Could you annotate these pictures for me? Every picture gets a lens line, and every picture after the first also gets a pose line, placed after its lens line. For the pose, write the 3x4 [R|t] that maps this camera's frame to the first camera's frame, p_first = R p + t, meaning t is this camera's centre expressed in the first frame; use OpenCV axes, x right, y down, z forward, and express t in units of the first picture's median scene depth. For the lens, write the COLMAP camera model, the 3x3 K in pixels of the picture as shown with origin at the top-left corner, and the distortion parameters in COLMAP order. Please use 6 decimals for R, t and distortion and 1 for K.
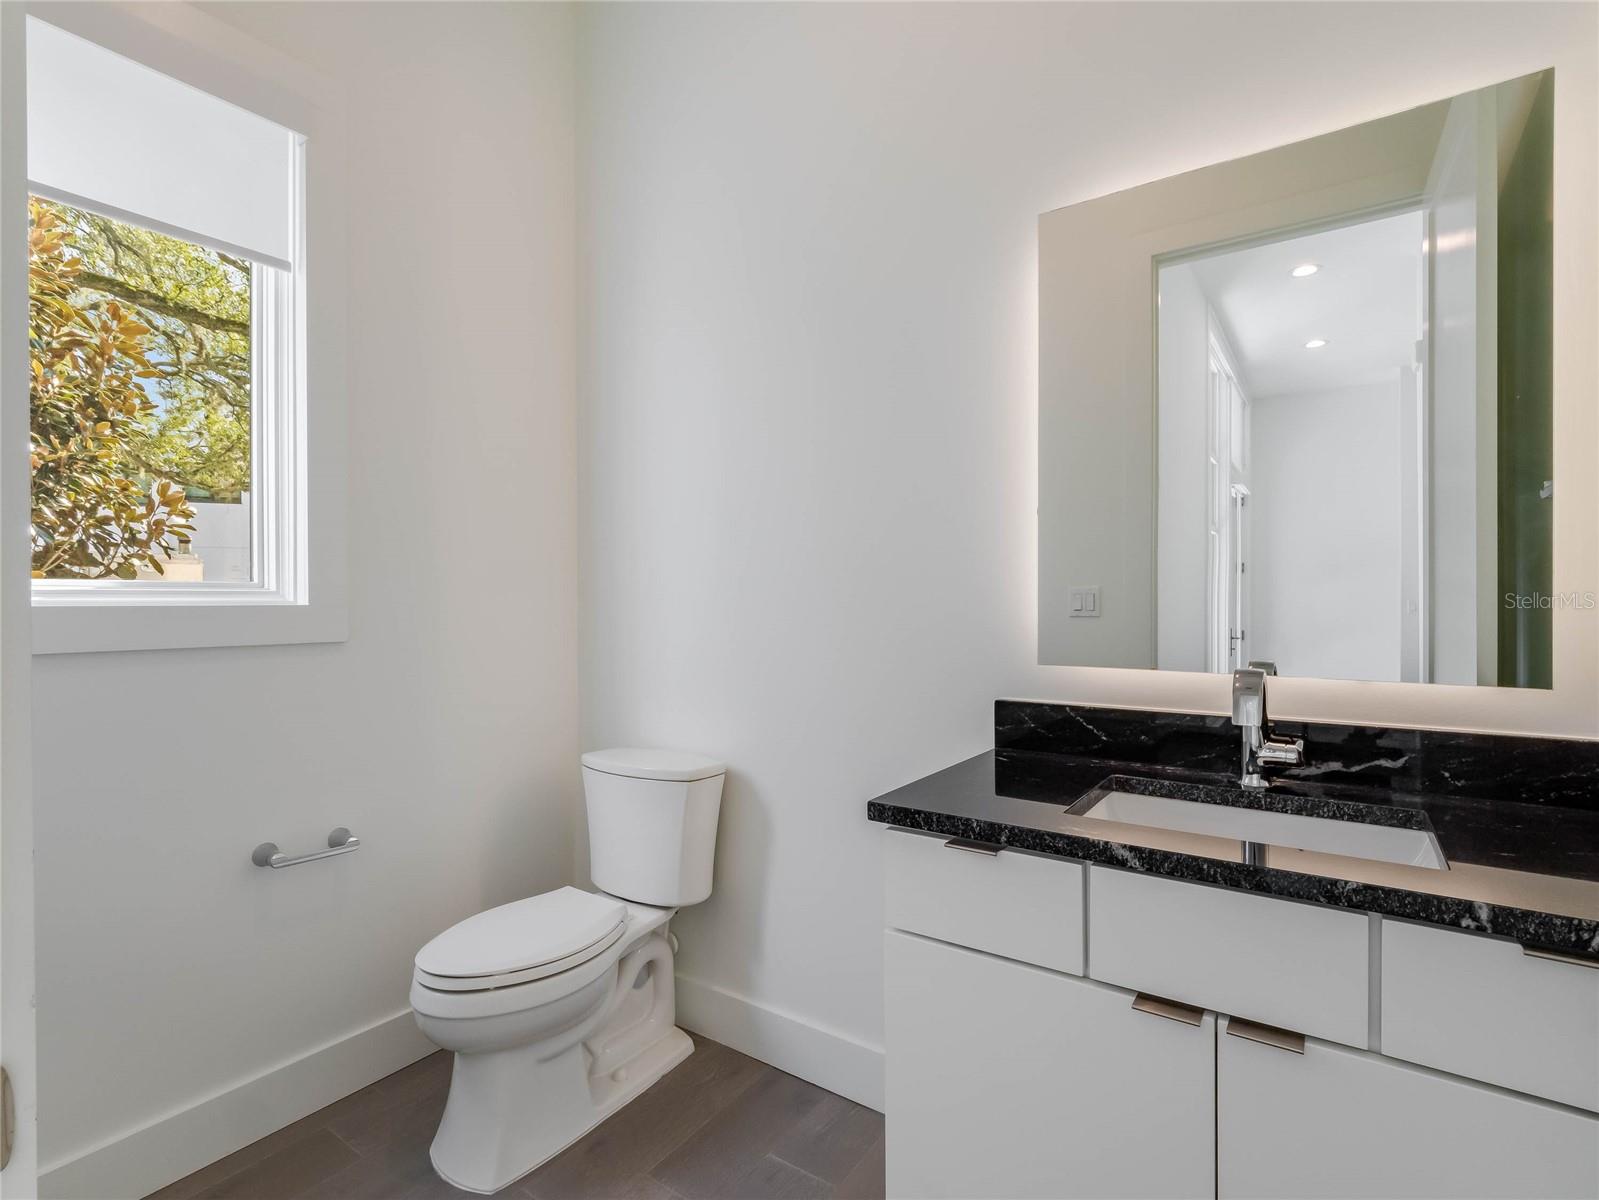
lens RADIAL K [[769.1, 0, 800.6], [0, 769.1, 599.5], [0, 0, 1]] dist [-0.006348, 0.002093]
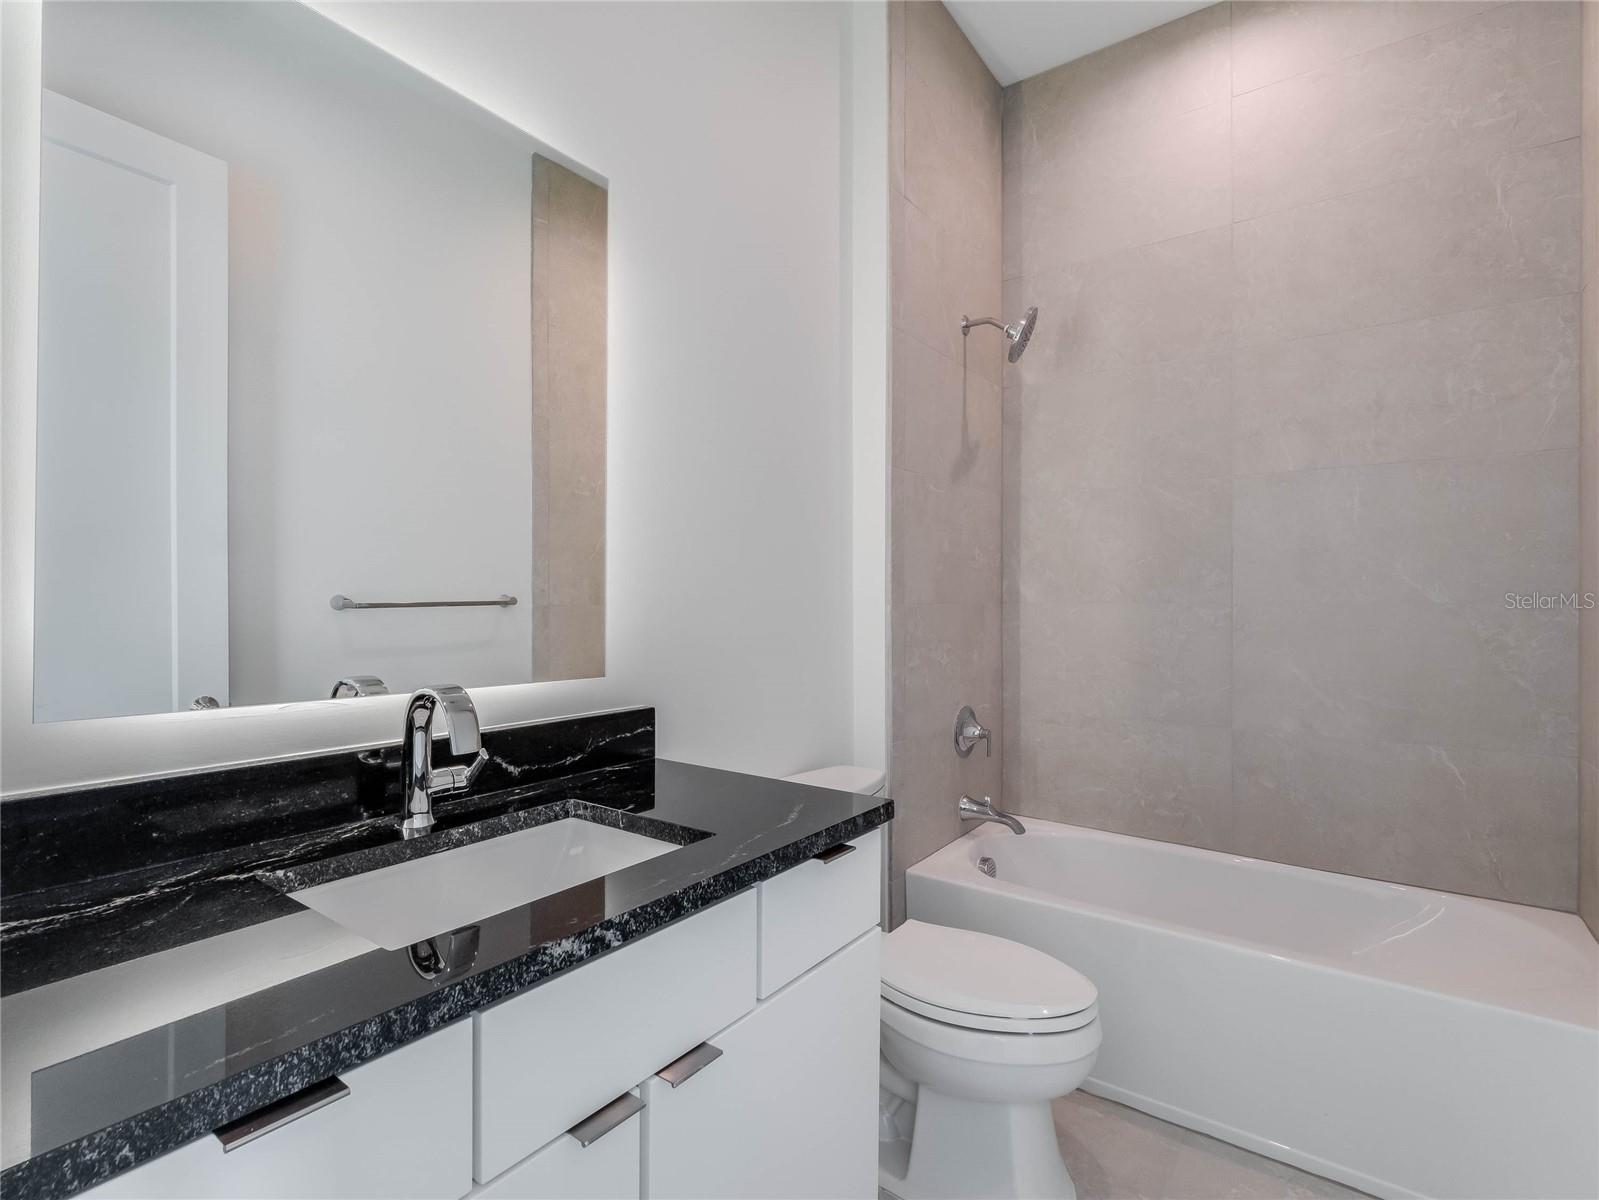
lens RADIAL K [[769.1, 0, 800.5], [0, 769.1, 598.6], [0, 0, 1]] dist [-0.006348, 0.002093]
pose [[0.002638, 0.000049, 0.999997, -0.236874], [0.002752, 0.999996, -0.000057, -0.001333], [-0.999993, 0.002752, 0.002638, 0.609301]]
